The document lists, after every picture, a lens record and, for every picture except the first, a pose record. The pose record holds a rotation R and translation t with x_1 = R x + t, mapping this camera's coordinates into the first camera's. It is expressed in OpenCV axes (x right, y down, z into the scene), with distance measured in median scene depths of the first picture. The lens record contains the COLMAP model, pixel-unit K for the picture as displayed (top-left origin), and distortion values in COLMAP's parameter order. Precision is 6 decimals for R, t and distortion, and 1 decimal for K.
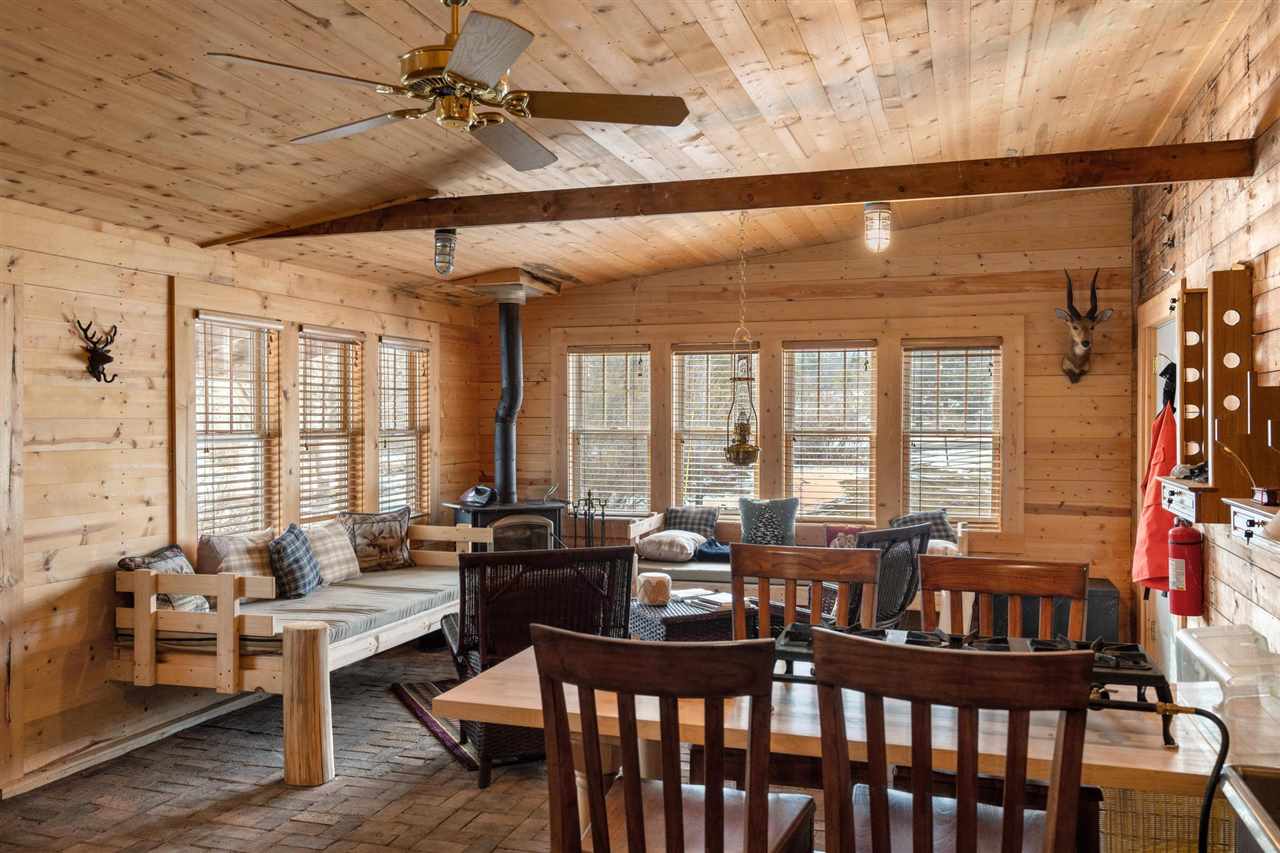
lens RADIAL K [[1021.5, 0, 640.0], [0, 1021.5, 426.5], [0, 0, 1]] dist [0.002772, 0.007253]
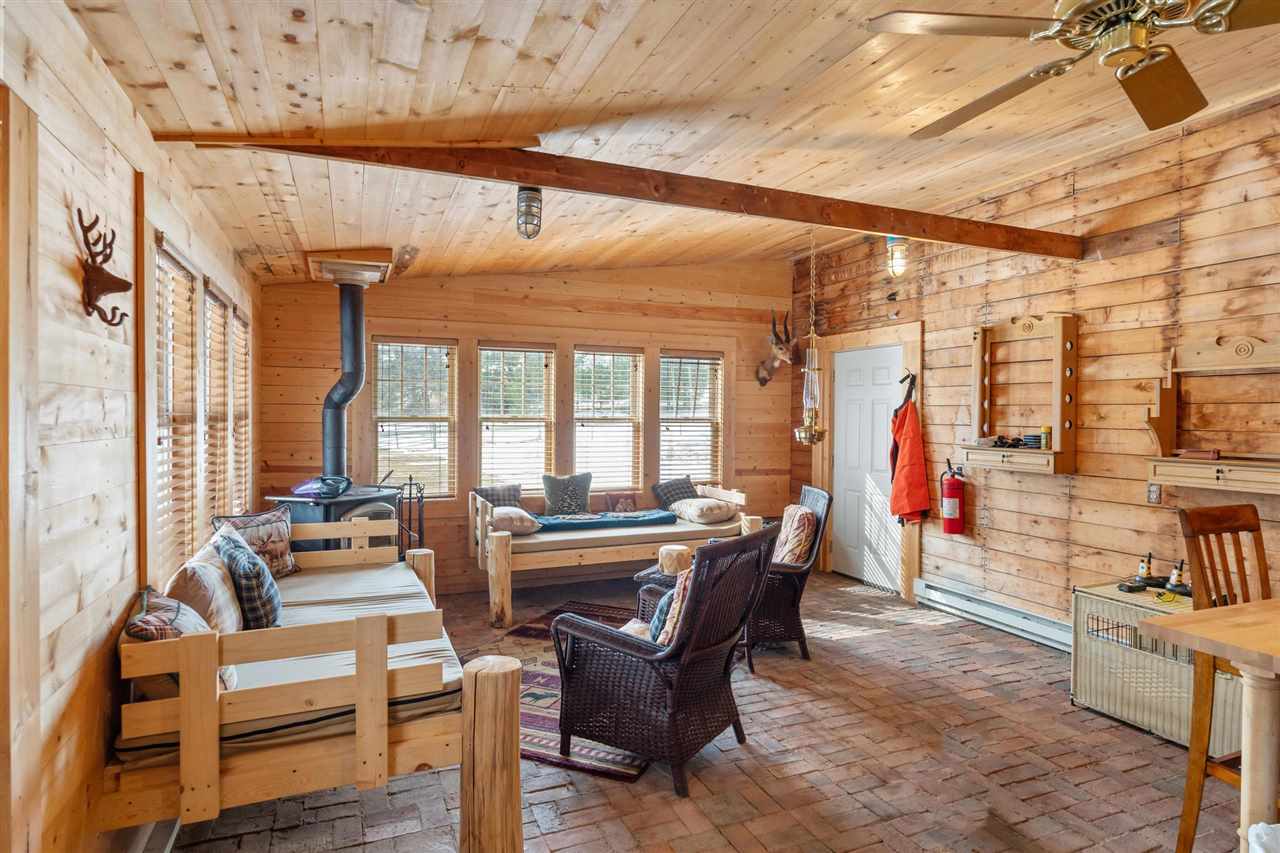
lens RADIAL K [[706.7, 0, 640.0], [0, 706.7, 426.5], [0, 0, 1]] dist [0.000317, -0.000887]
pose [[0.760393, -0.003957, 0.649452, -0.369596], [-0.002185, 0.999960, 0.008650, 0.006877], [-0.649460, -0.007996, 0.760354, 0.331508]]
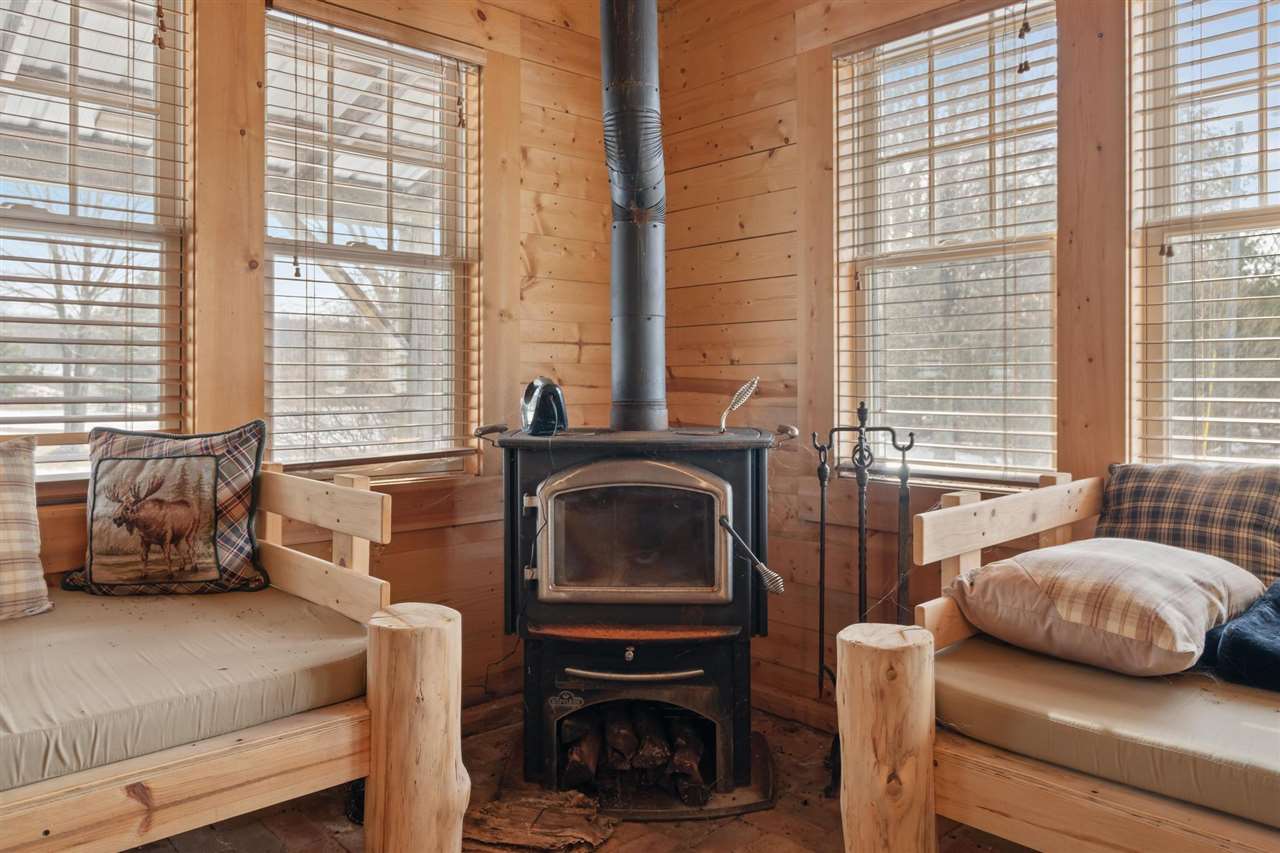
lens RADIAL K [[907.5, 0, 637.0], [0, 907.5, 385.7], [0, 0, 1]] dist [-0.005337, -0.002297]
pose [[0.868657, 0.001937, -0.495410, 0.042009], [-0.006456, 0.999952, -0.007410, 0.064770], [0.495372, 0.009635, 0.868628, 0.750016]]
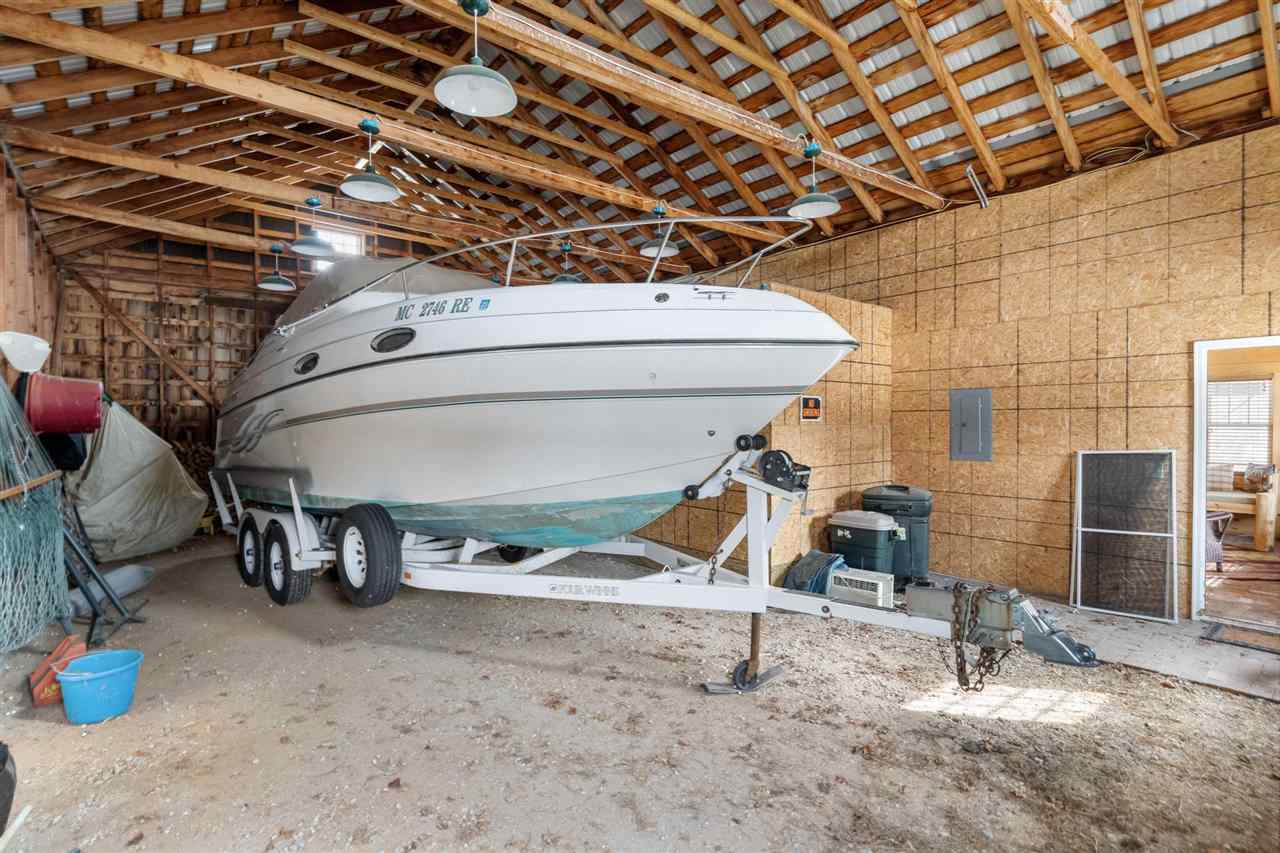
lens RADIAL K [[638.4, 0, 640.0], [0, 638.4, 426.5], [0, 0, 1]] dist [0.002090, 0.000663]
pose [[-0.539979, 0.003094, -0.841673, 1.339073], [-0.009040, 0.999914, 0.009475, 0.009421], [0.841630, 0.012725, -0.539905, 0.615247]]
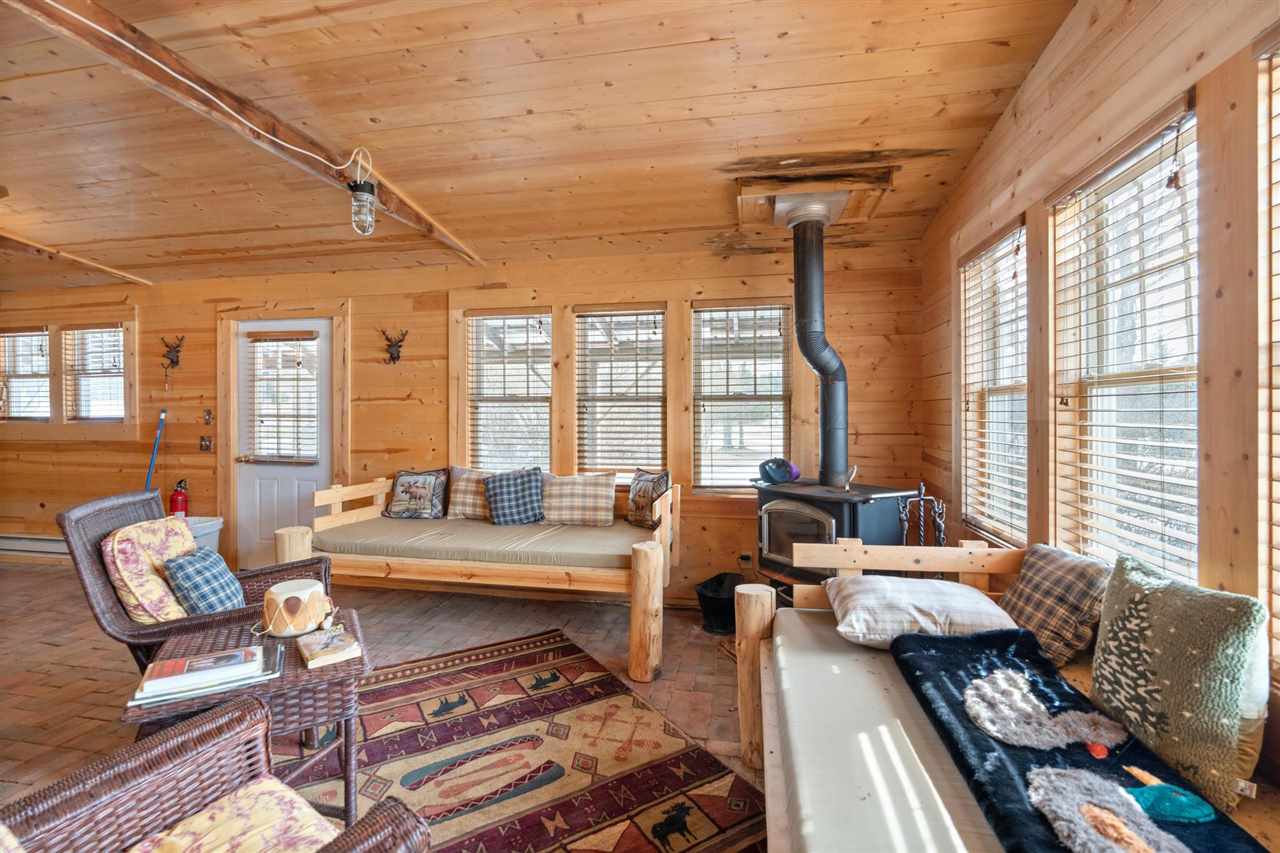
lens RADIAL K [[555.2, 0, 640.0], [0, 555.2, 426.5], [0, 0, 1]] dist [-0.001792, -0.000358]
pose [[0.114920, 0.027632, -0.992990, 0.285354], [-0.004735, 0.999617, 0.027269, 0.021144], [0.993364, 0.001568, 0.115006, 0.865073]]
